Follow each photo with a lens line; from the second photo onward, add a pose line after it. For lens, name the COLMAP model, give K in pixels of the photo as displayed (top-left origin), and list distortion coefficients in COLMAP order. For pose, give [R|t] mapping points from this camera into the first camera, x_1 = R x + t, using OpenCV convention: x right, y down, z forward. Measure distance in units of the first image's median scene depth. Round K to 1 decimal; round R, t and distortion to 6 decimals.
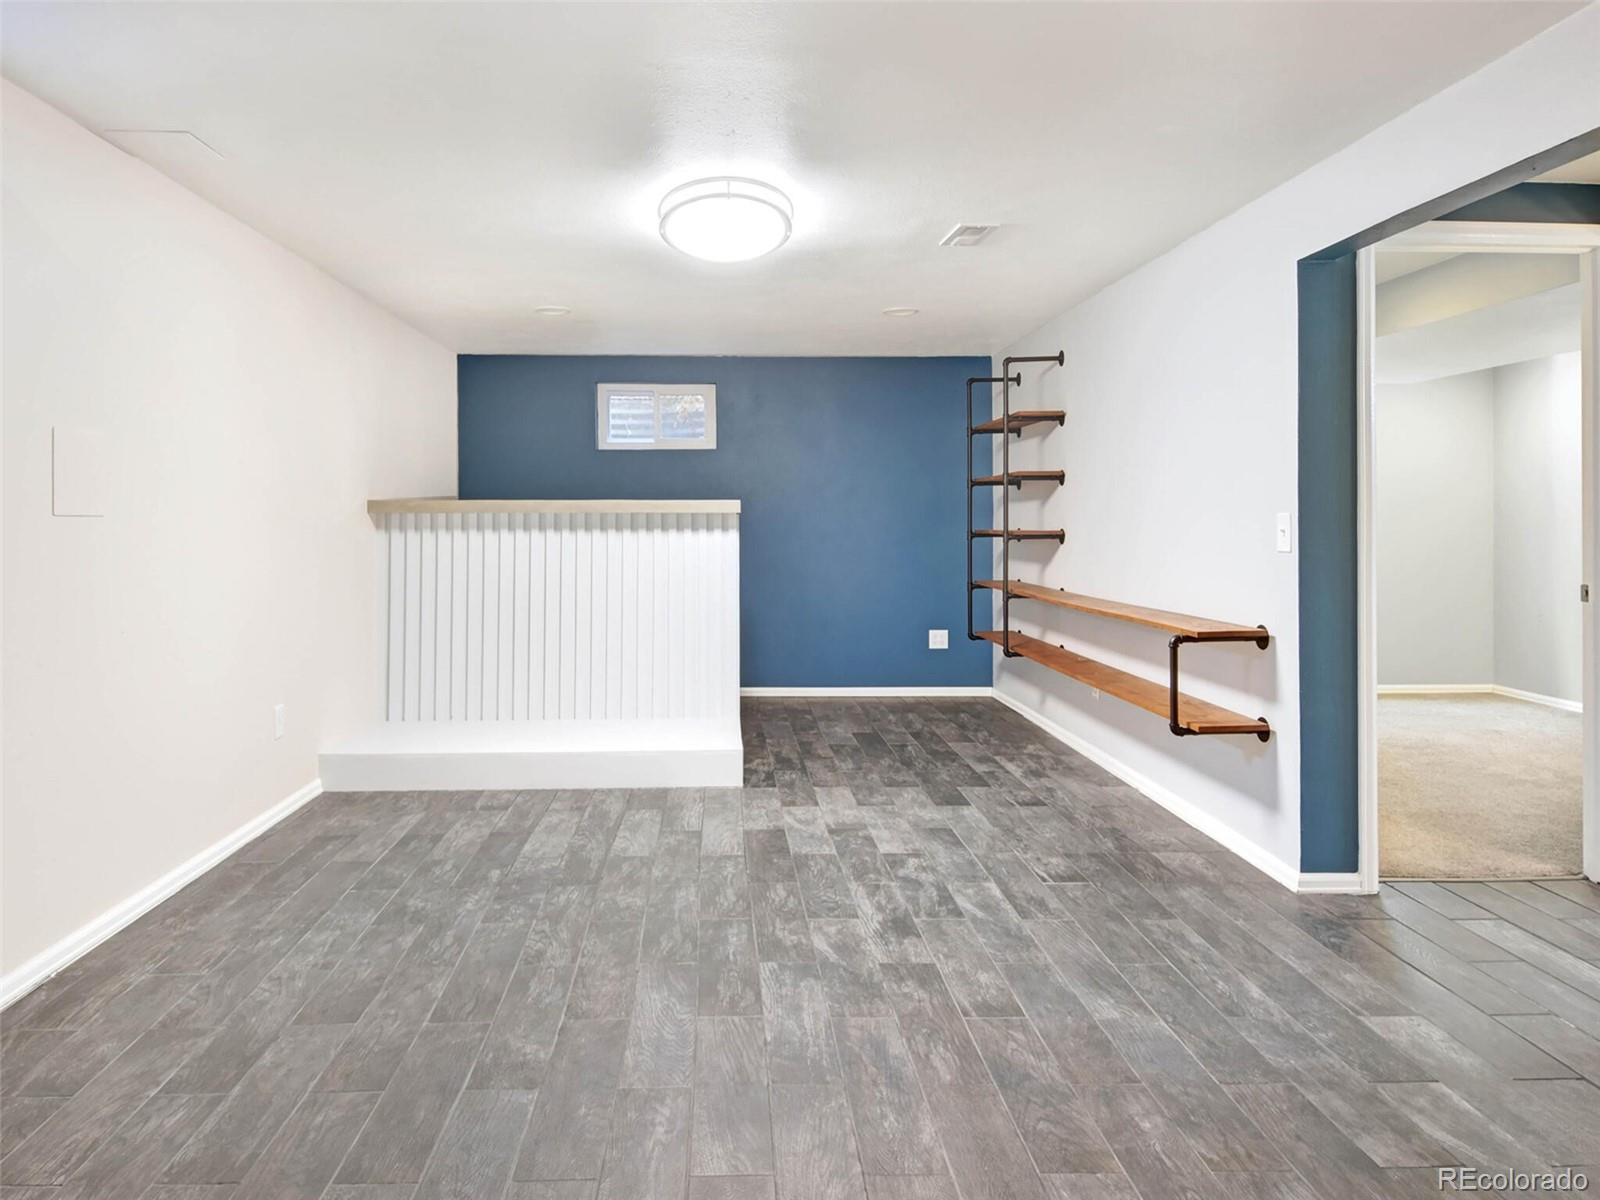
lens RADIAL K [[1063.2, 0, 751.8], [0, 1063.2, 528.3], [0, 0, 1]] dist [0.041000, -0.001660]
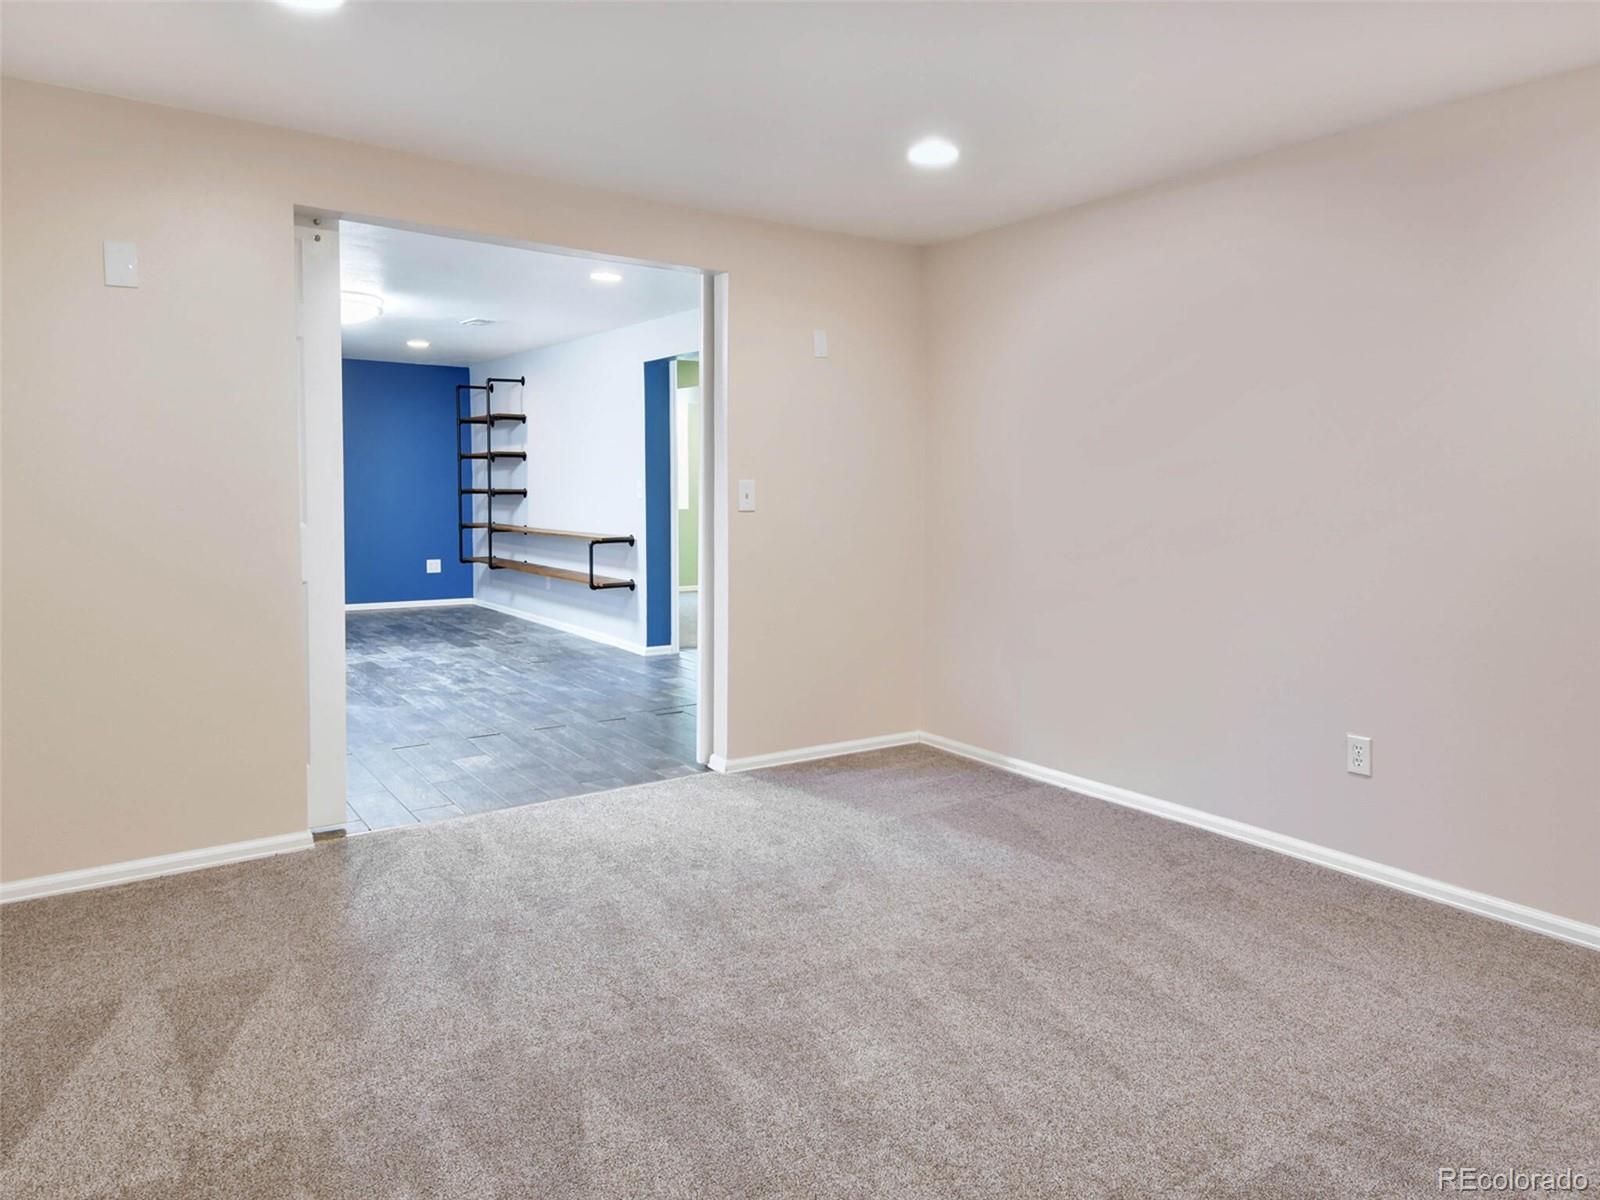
lens RADIAL K [[1020.2, 0, 844.6], [0, 1020.2, 546.3], [0, 0, 1]] dist [0.025287, 0.000292]
pose [[0.815702, -0.025111, 0.577927, -0.351660], [-0.005638, 0.998665, 0.051349, 0.010095], [-0.578445, -0.045143, 0.814472, -0.903716]]
